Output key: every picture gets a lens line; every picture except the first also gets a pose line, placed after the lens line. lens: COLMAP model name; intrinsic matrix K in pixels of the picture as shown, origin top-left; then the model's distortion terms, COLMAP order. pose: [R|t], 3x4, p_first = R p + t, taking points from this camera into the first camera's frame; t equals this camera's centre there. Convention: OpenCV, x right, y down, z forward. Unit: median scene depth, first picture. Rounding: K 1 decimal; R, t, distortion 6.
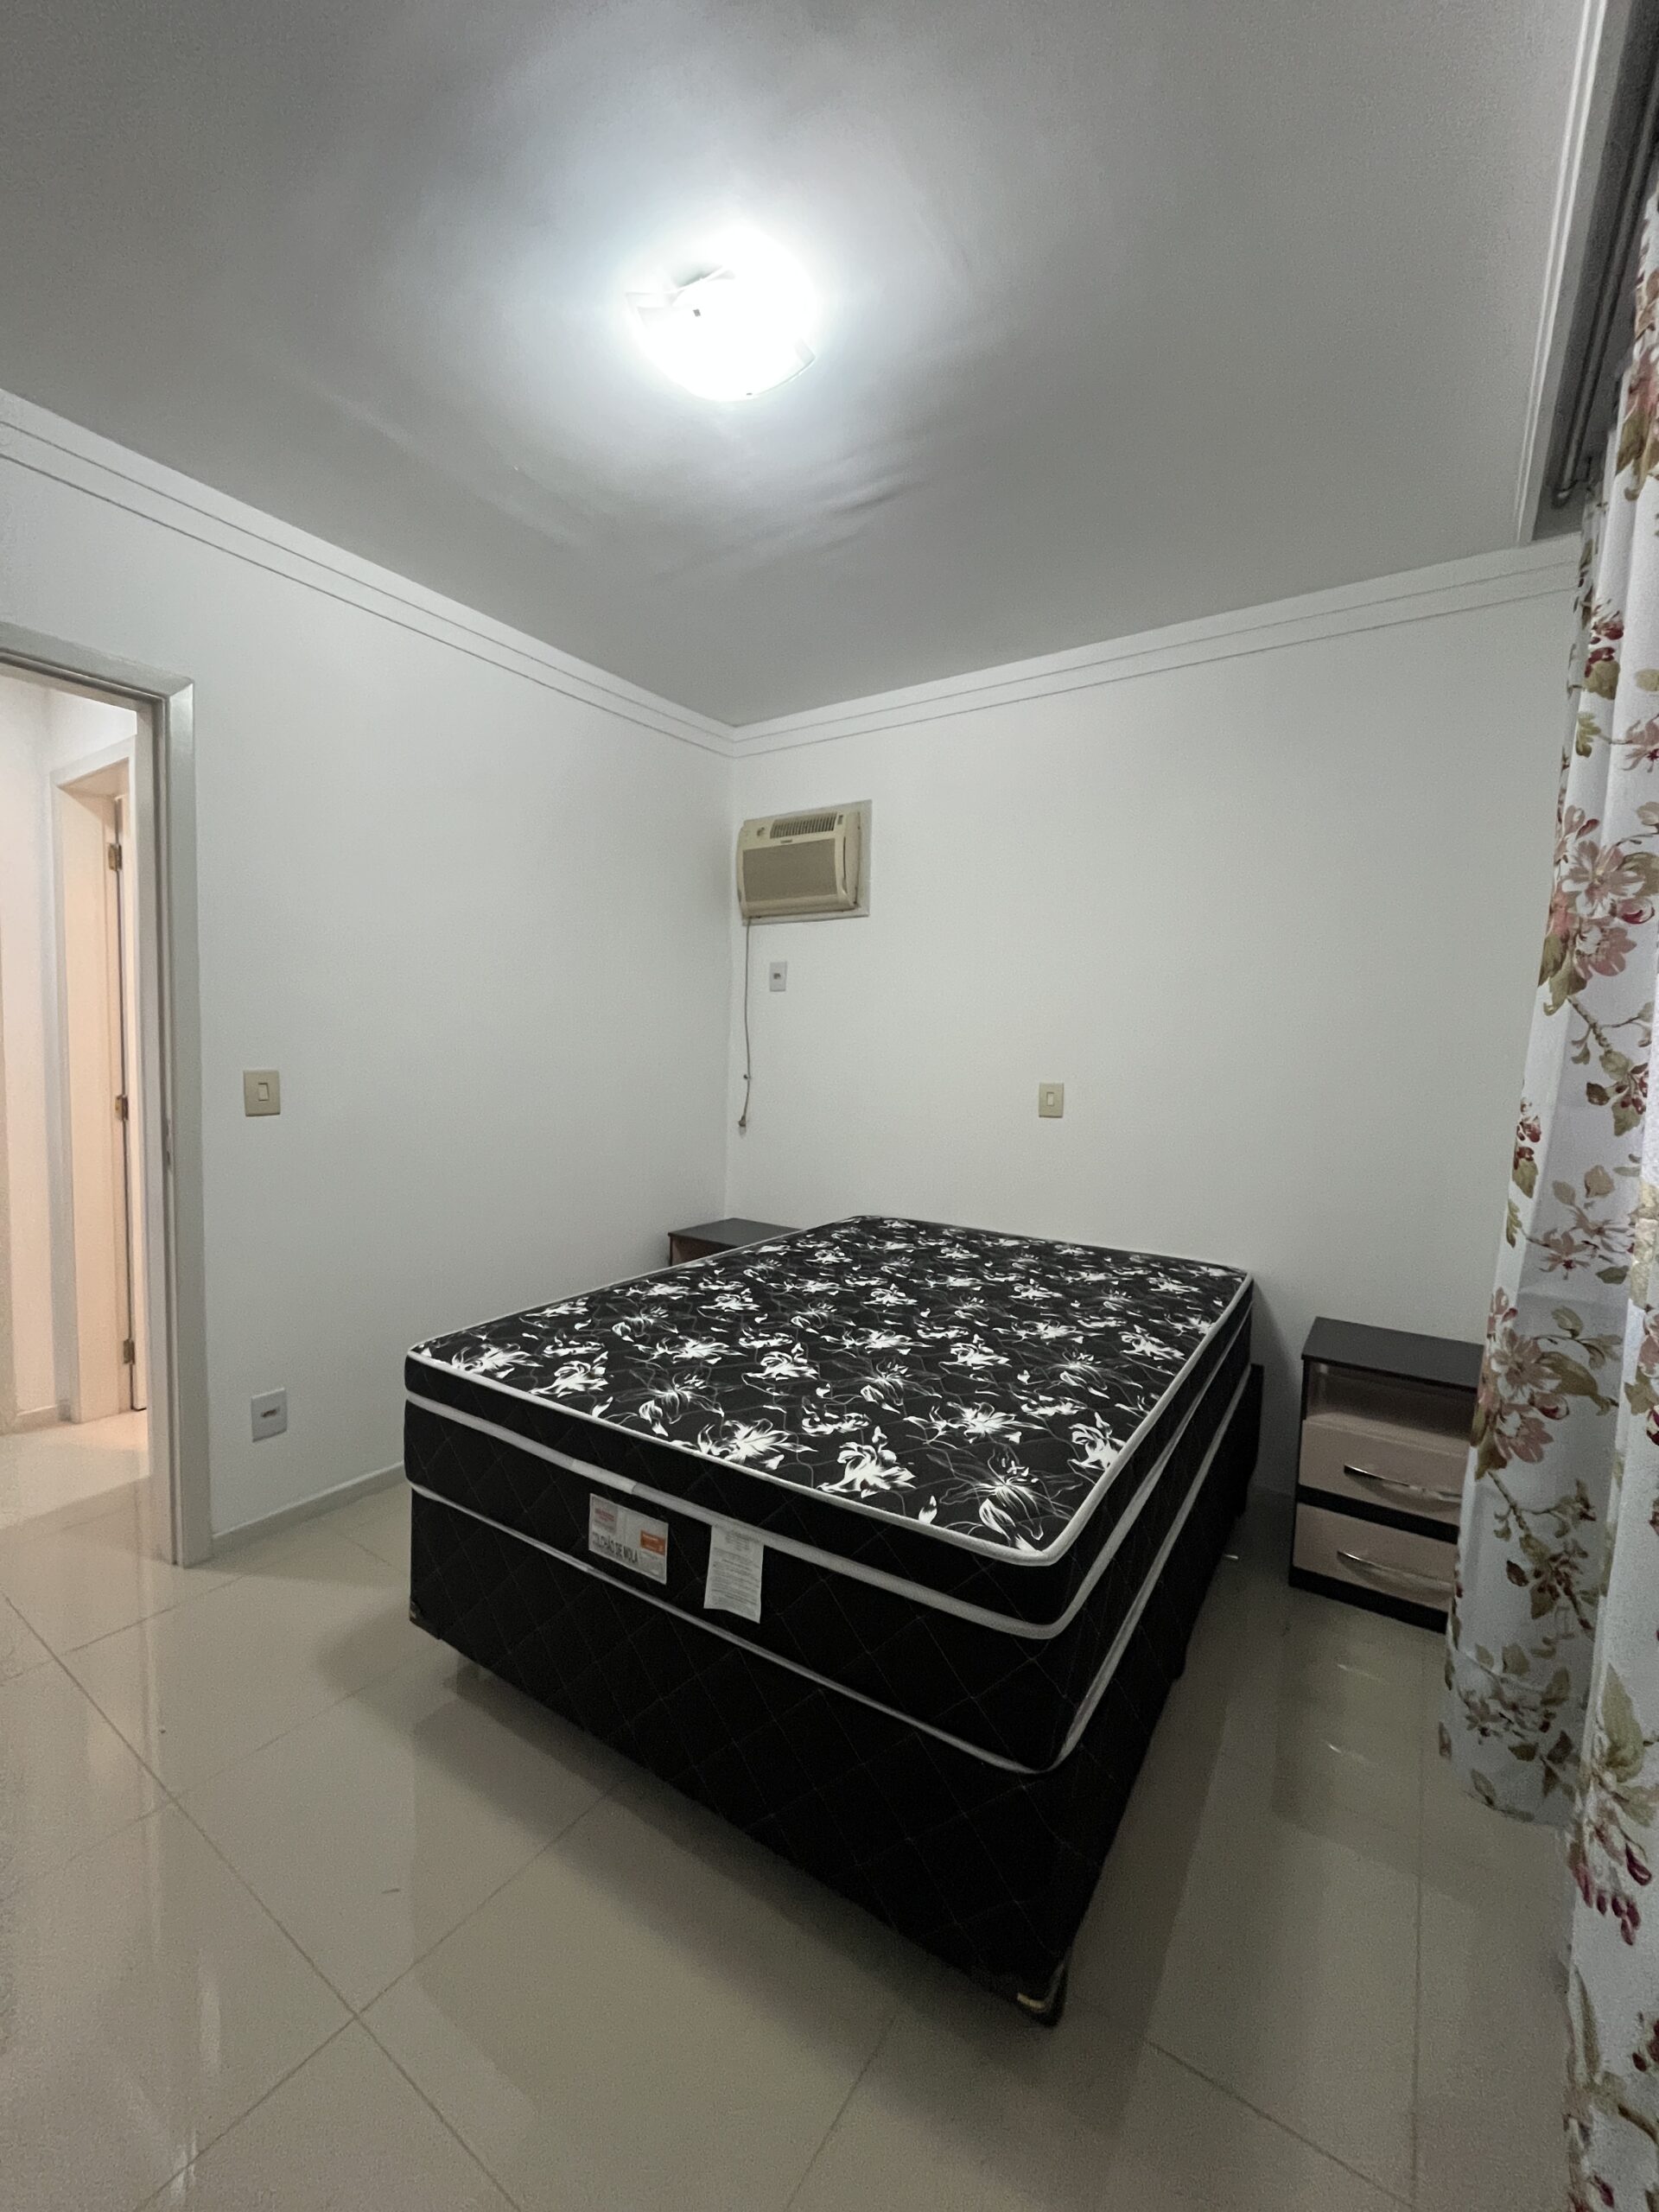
lens RADIAL K [[892.1, 0, 829.5], [0, 892.1, 1106.0], [0, 0, 1]] dist [-0.002164, -0.000219]
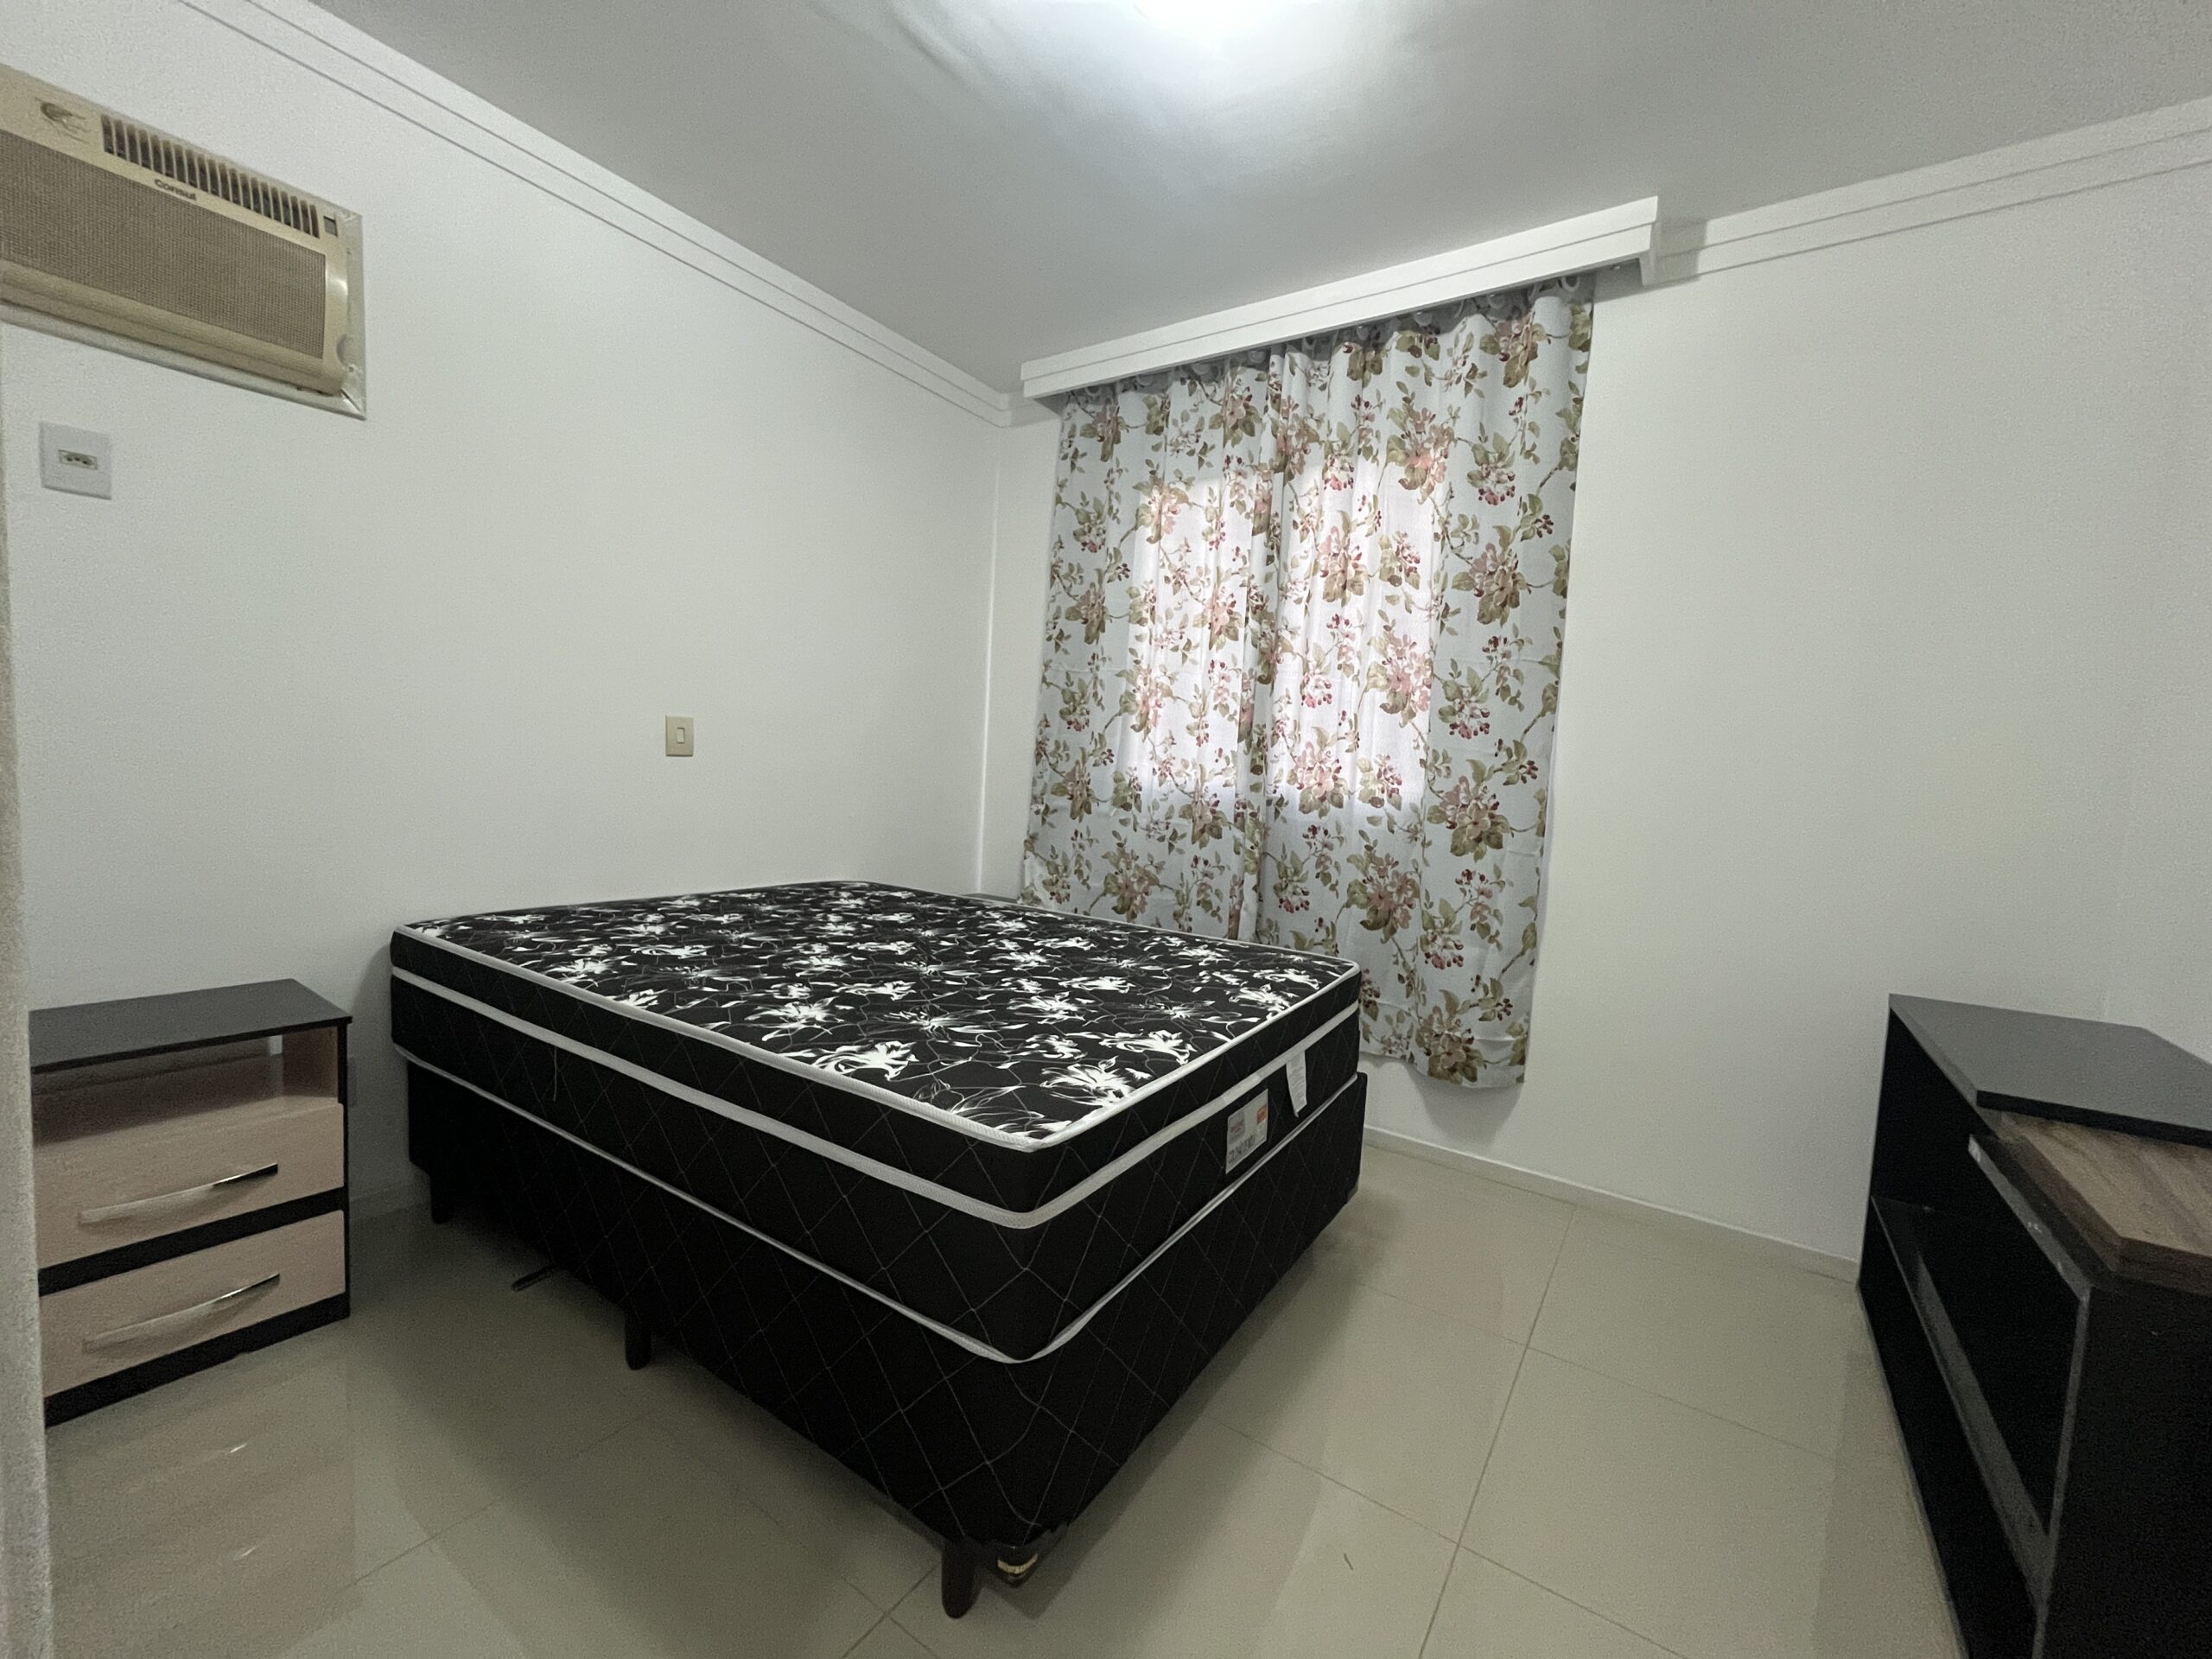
lens RADIAL K [[892.1, 0, 1106.0], [0, 892.1, 829.5], [0, 0, 1]] dist [-0.002164, -0.000219]
pose [[0.005706, -0.095295, 0.995433, -1.041704], [0.014807, 0.995348, 0.095202, 0.012008], [-0.999874, 0.014196, 0.007090, 0.949023]]
